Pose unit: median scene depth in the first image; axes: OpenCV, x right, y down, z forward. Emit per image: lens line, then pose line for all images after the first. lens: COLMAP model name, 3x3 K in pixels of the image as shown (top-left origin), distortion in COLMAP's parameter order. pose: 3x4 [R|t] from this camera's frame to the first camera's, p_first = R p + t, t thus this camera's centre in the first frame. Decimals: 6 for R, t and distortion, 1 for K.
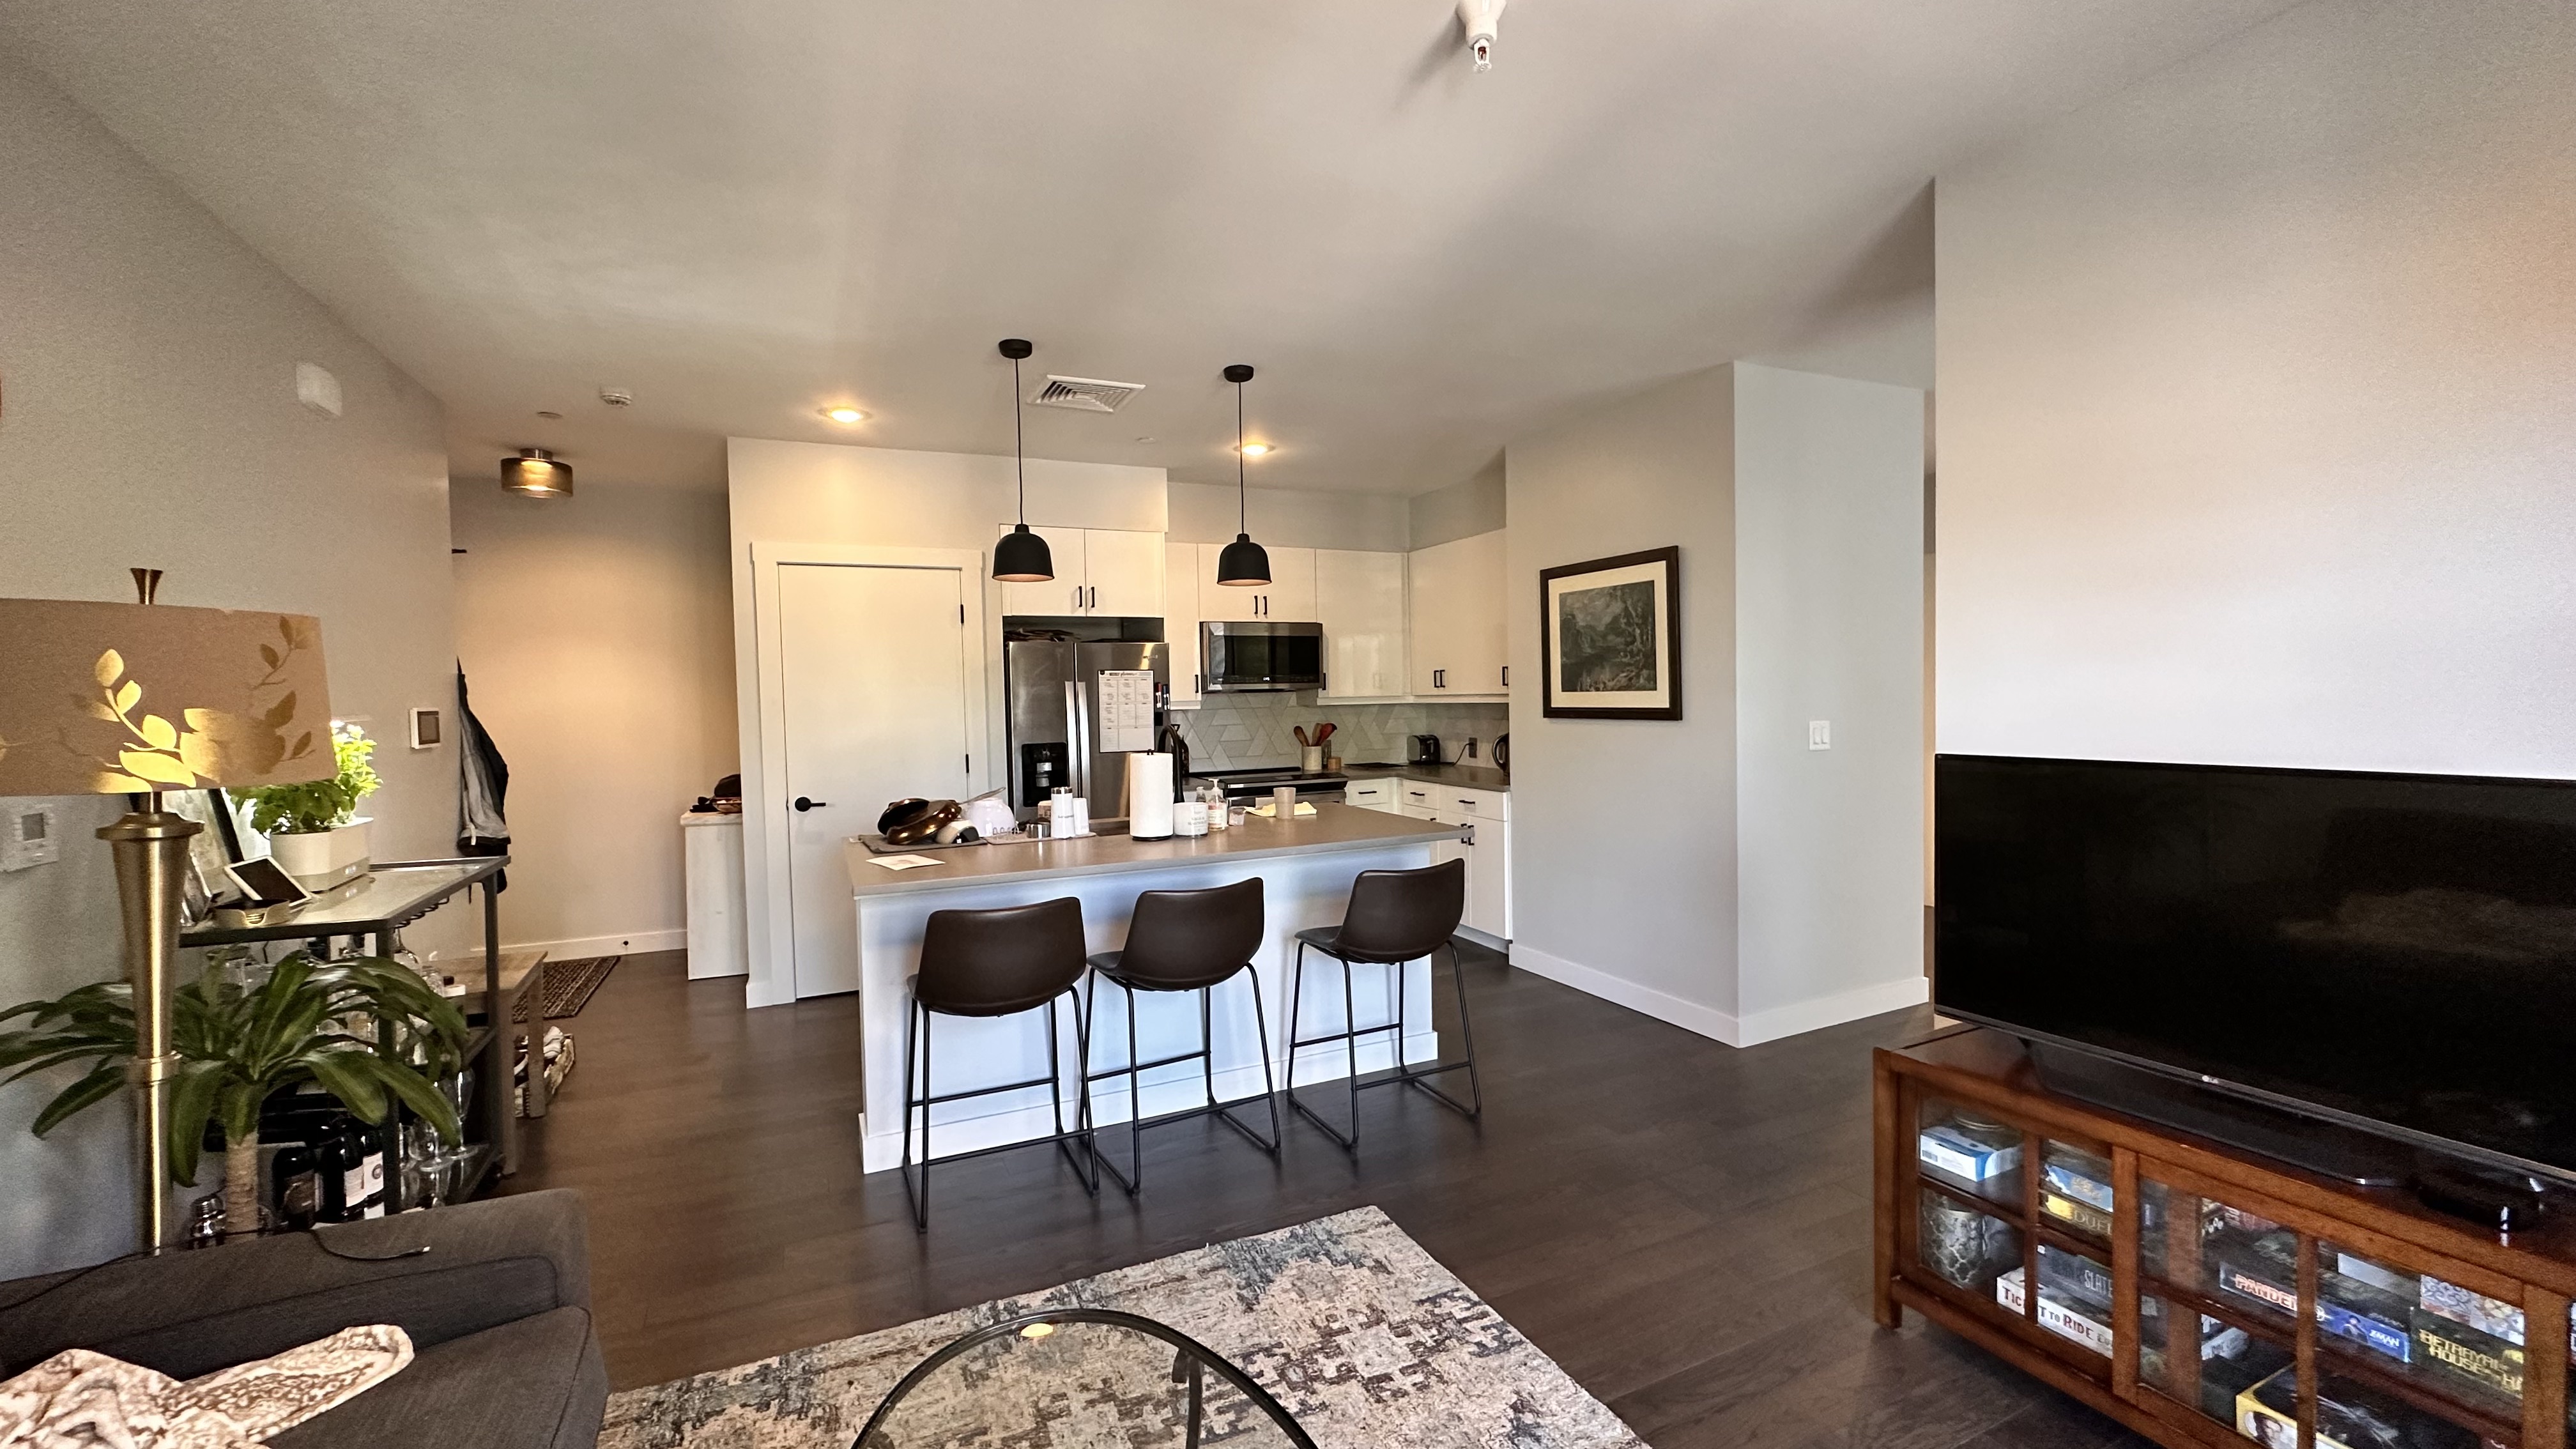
lens RADIAL K [[1034.2, 0, 1288.0], [0, 1034.2, 724.5], [0, 0, 1]] dist [0.020601, 0.000062]
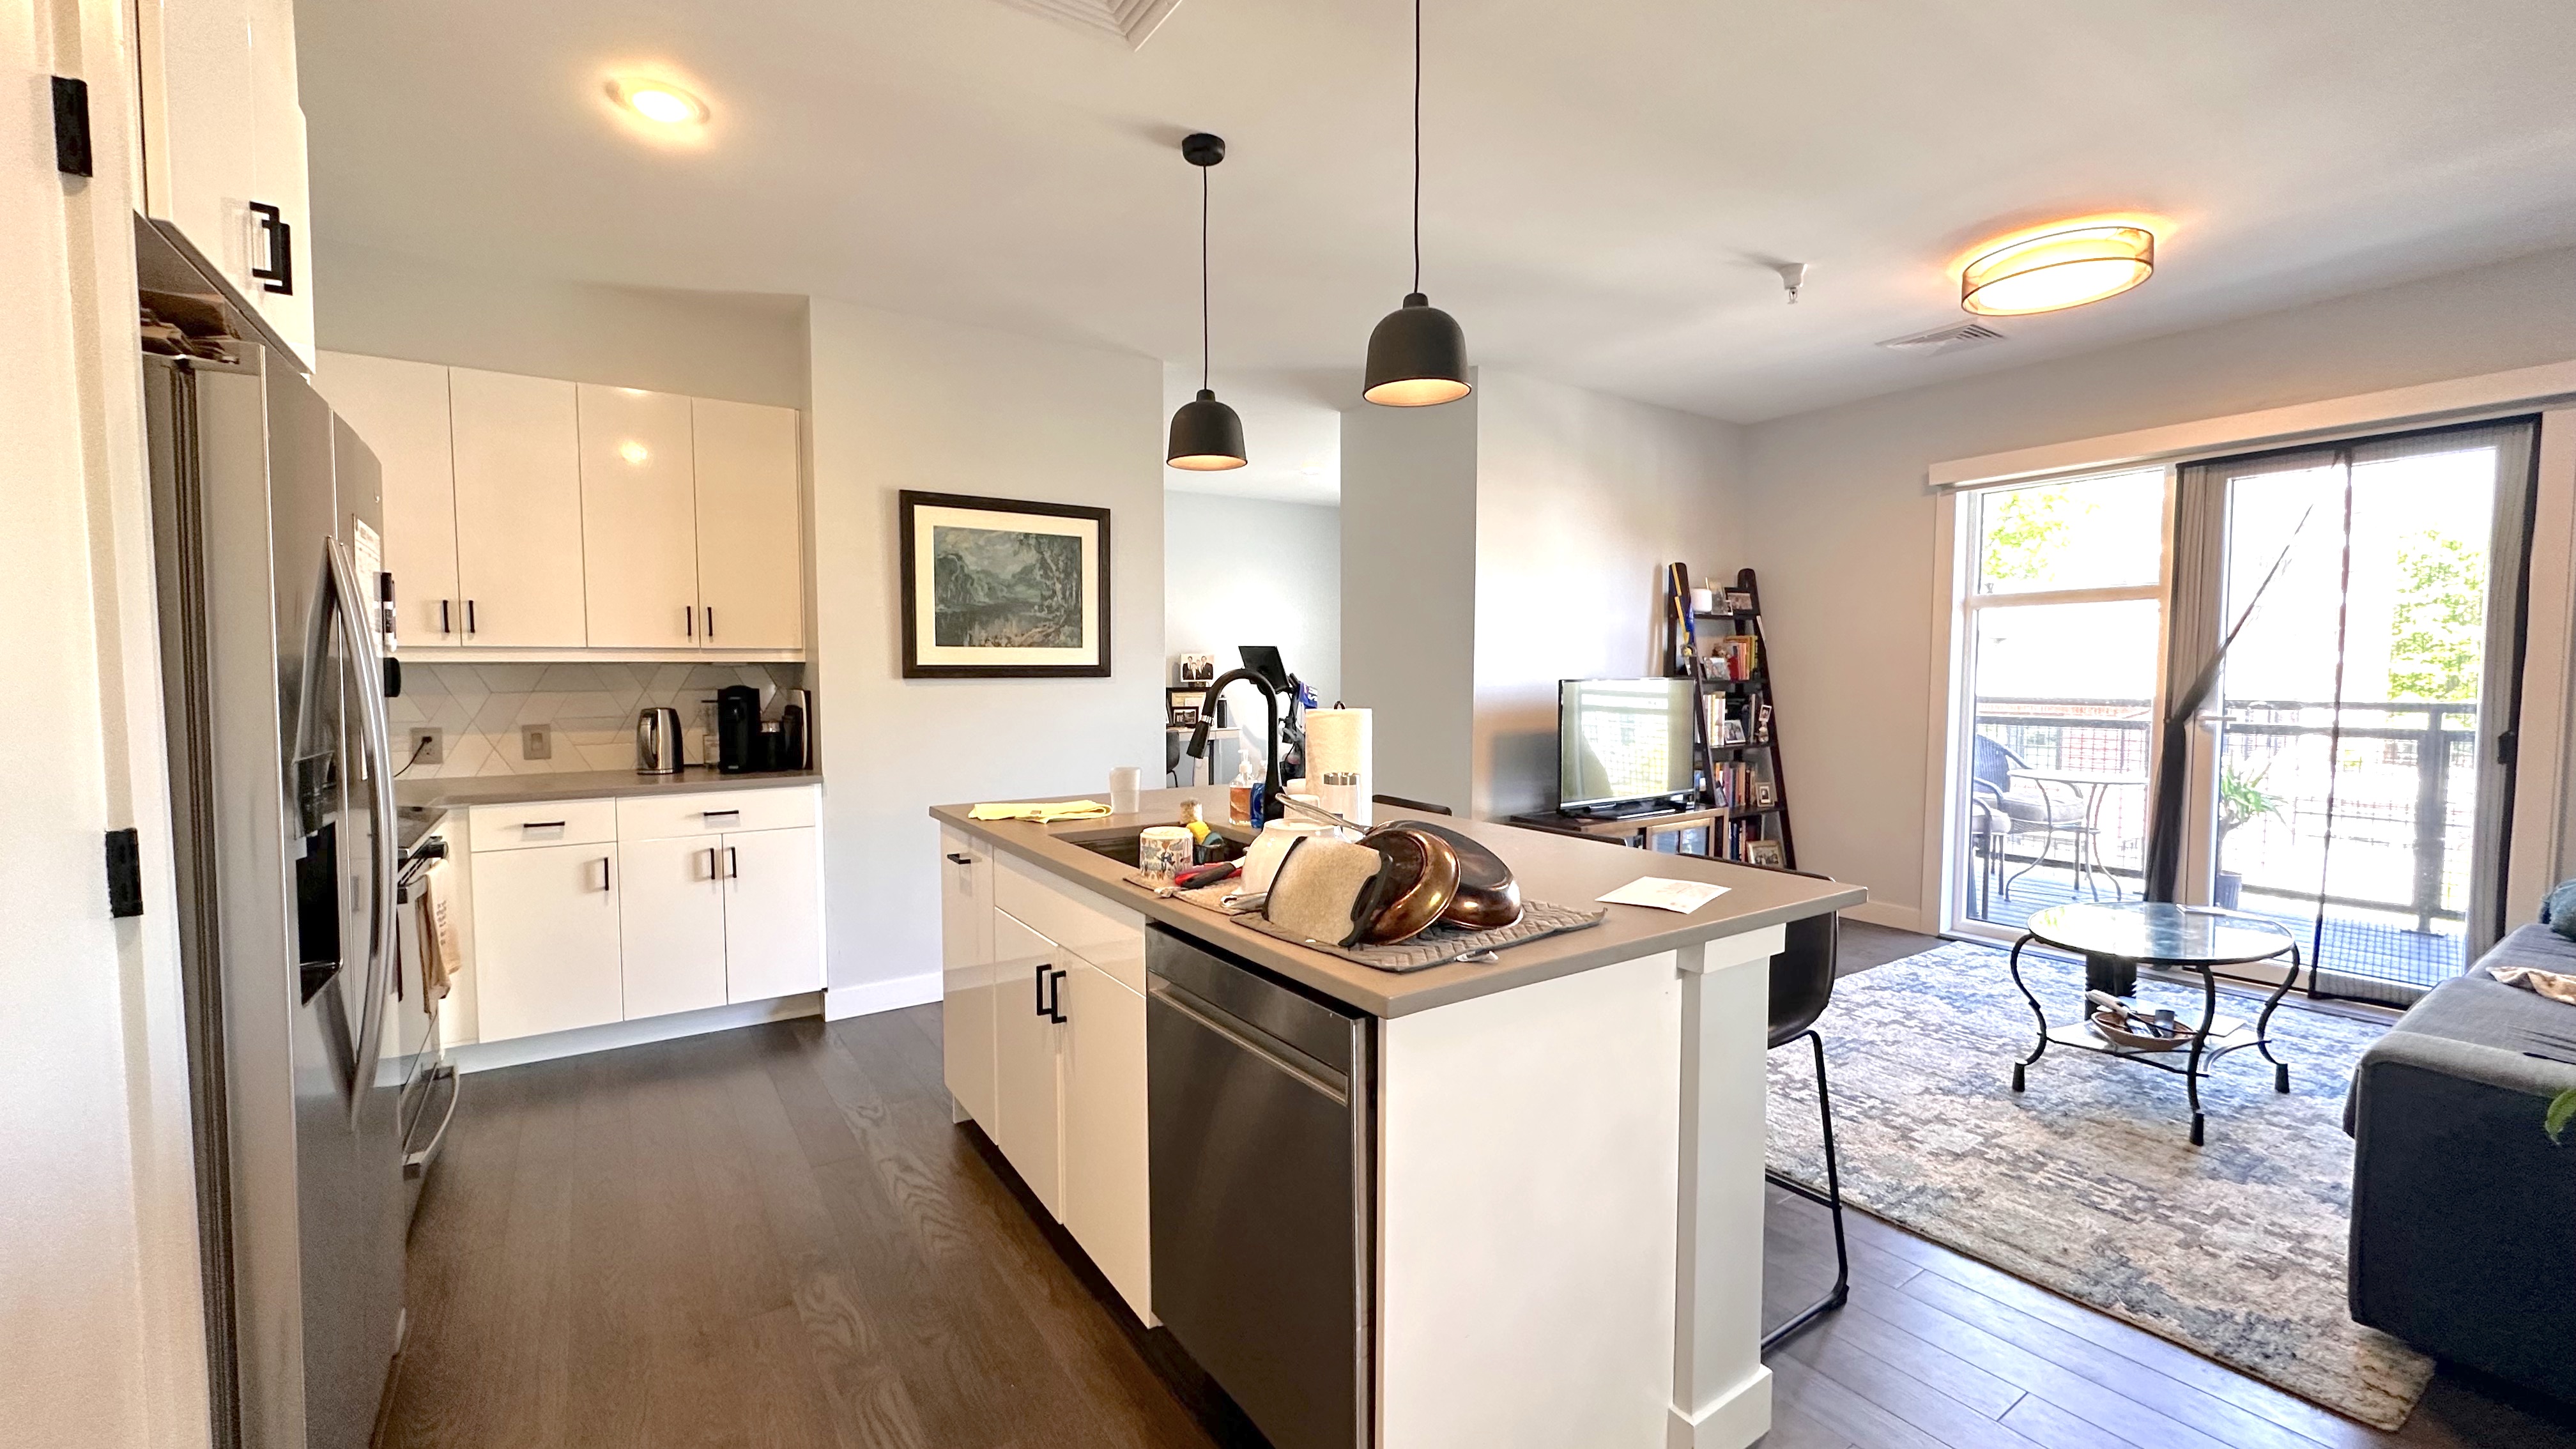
lens RADIAL K [[1019.8, 0, 1288.0], [0, 1019.8, 724.5], [0, 0, 1]] dist [0.000154, 0.000276]
pose [[-0.152279, -0.031128, 0.987847, -0.630623], [0.037655, 0.998595, 0.037271, 0.011780], [-0.987620, 0.042873, -0.150893, 0.923611]]
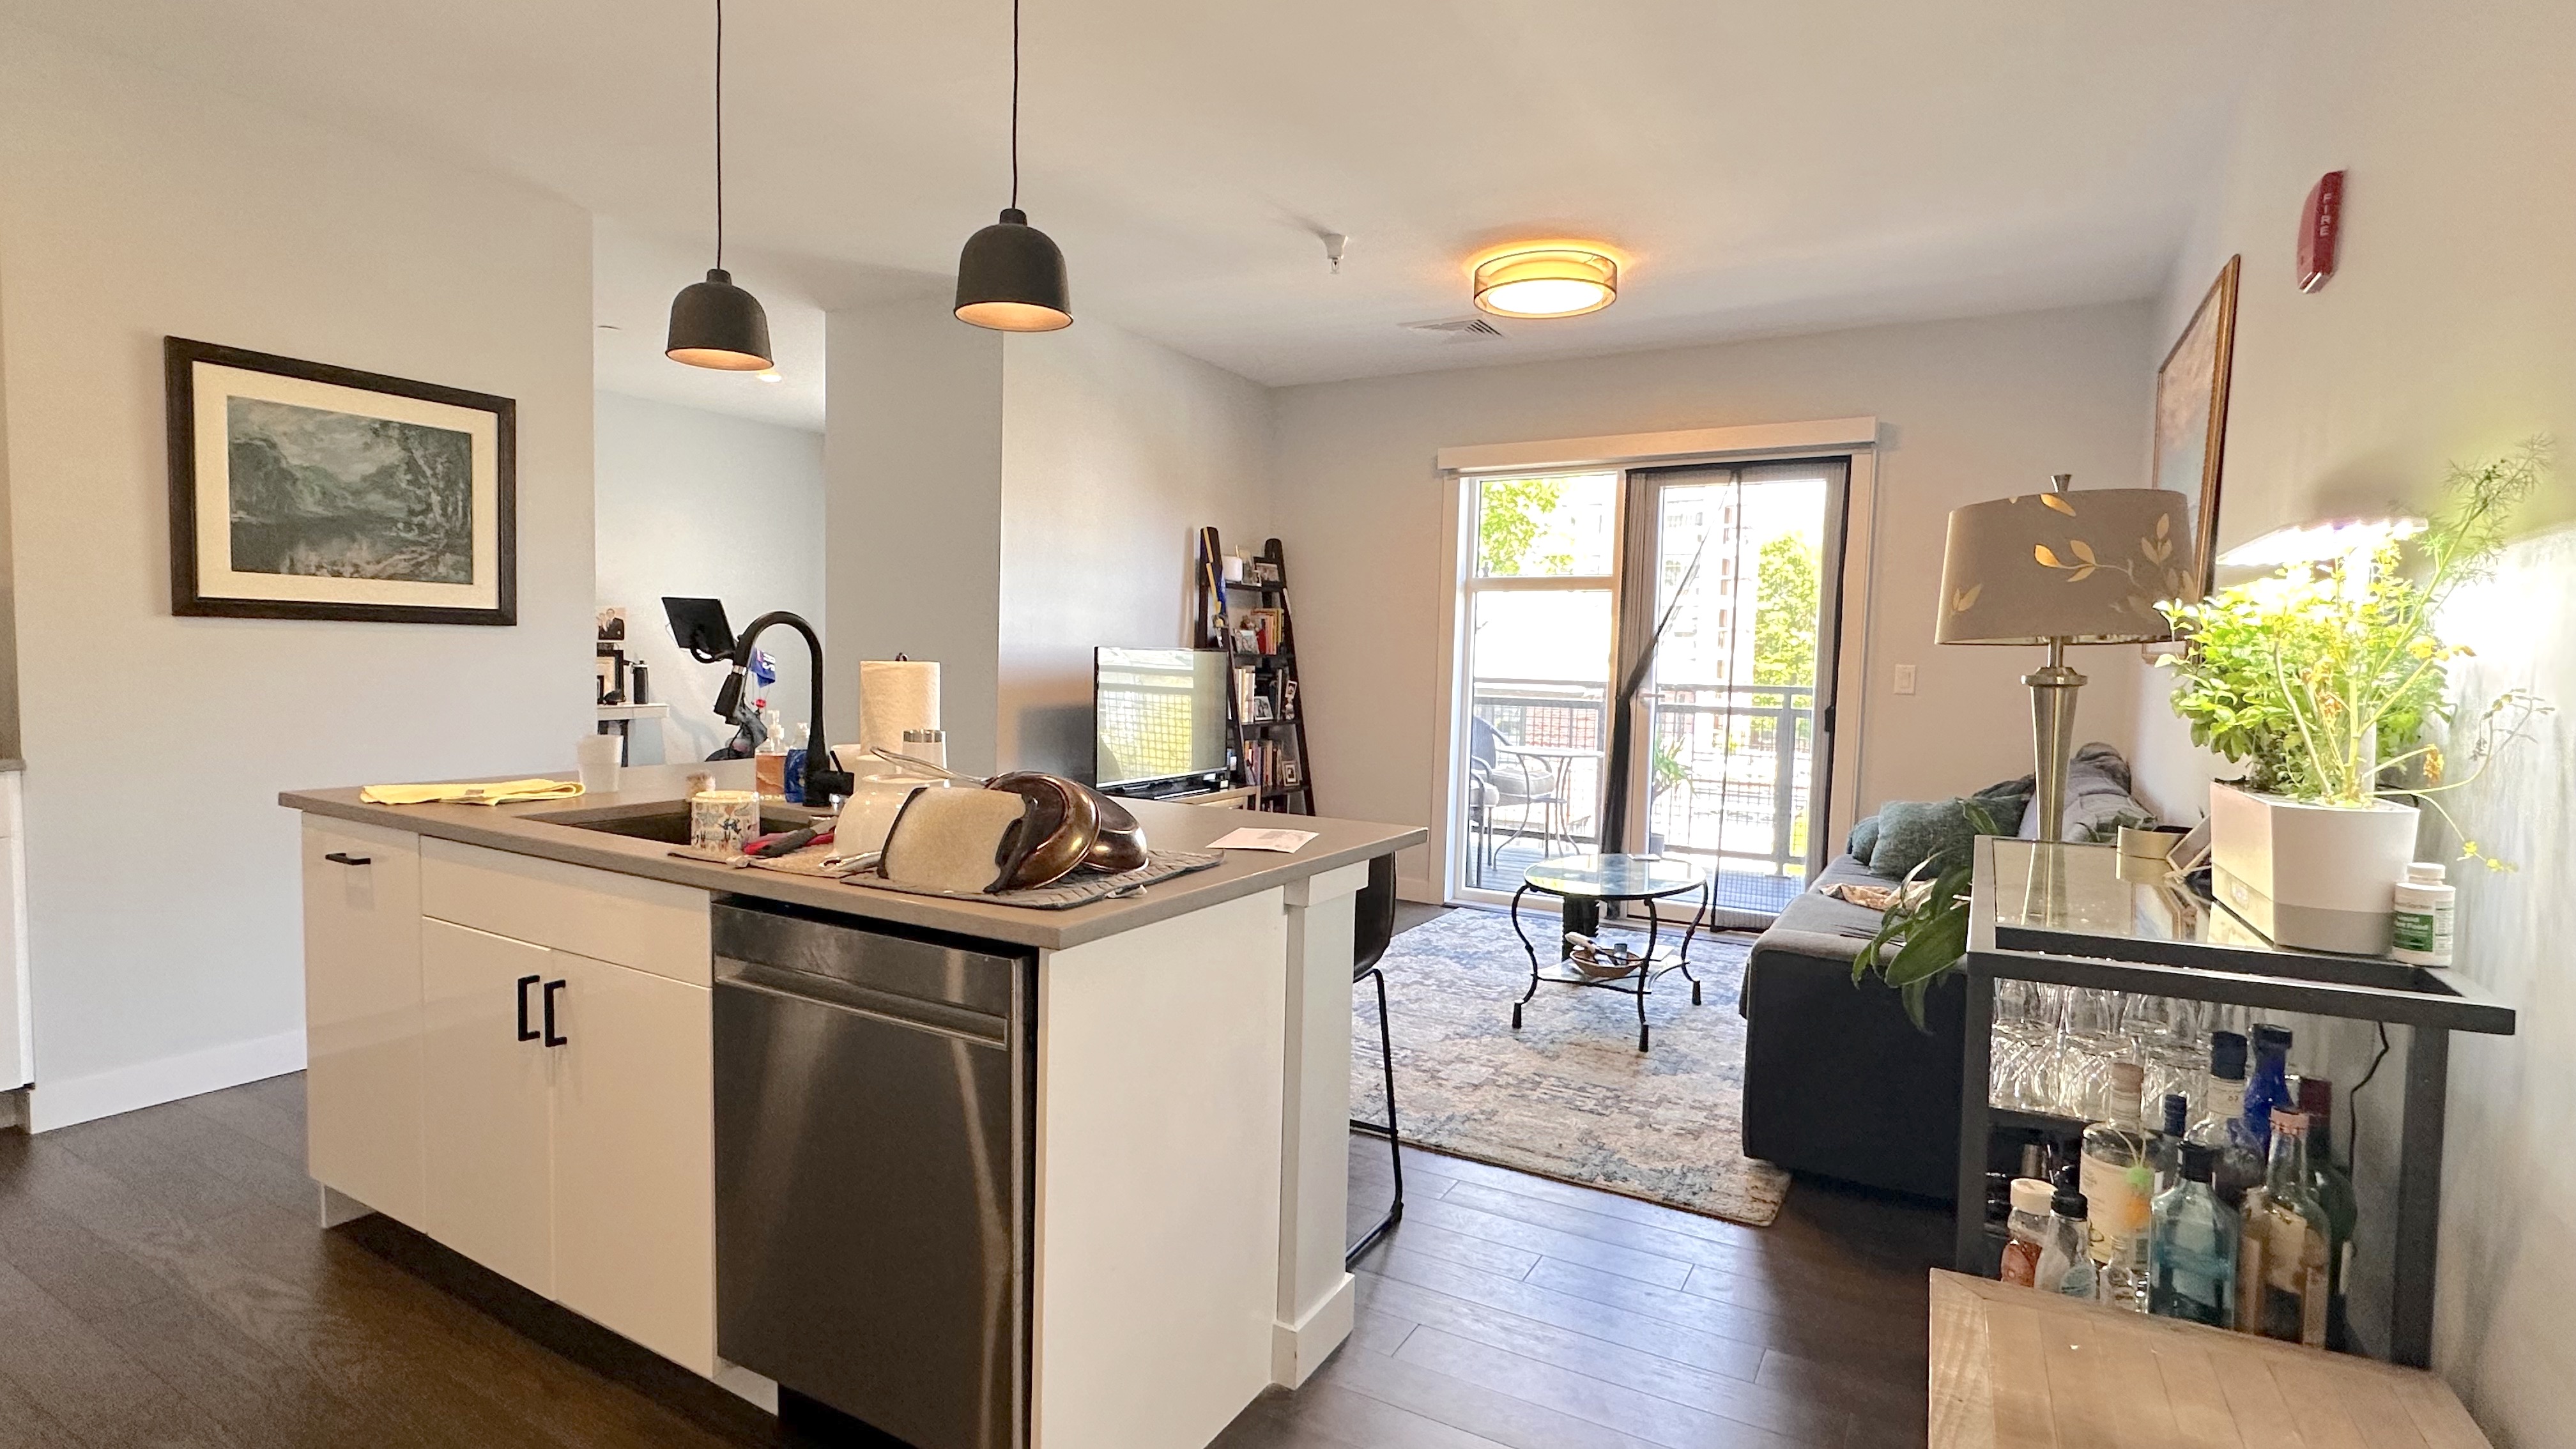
lens RADIAL K [[1214.6, 0, 1288.0], [0, 1214.6, 724.5], [0, 0, 1]] dist [0.003874, -0.007571]
pose [[-0.572507, -0.041812, 0.818833, -0.665690], [0.013942, 0.998058, 0.060712, 0.021503], [-0.819781, 0.046175, -0.570812, 0.988595]]
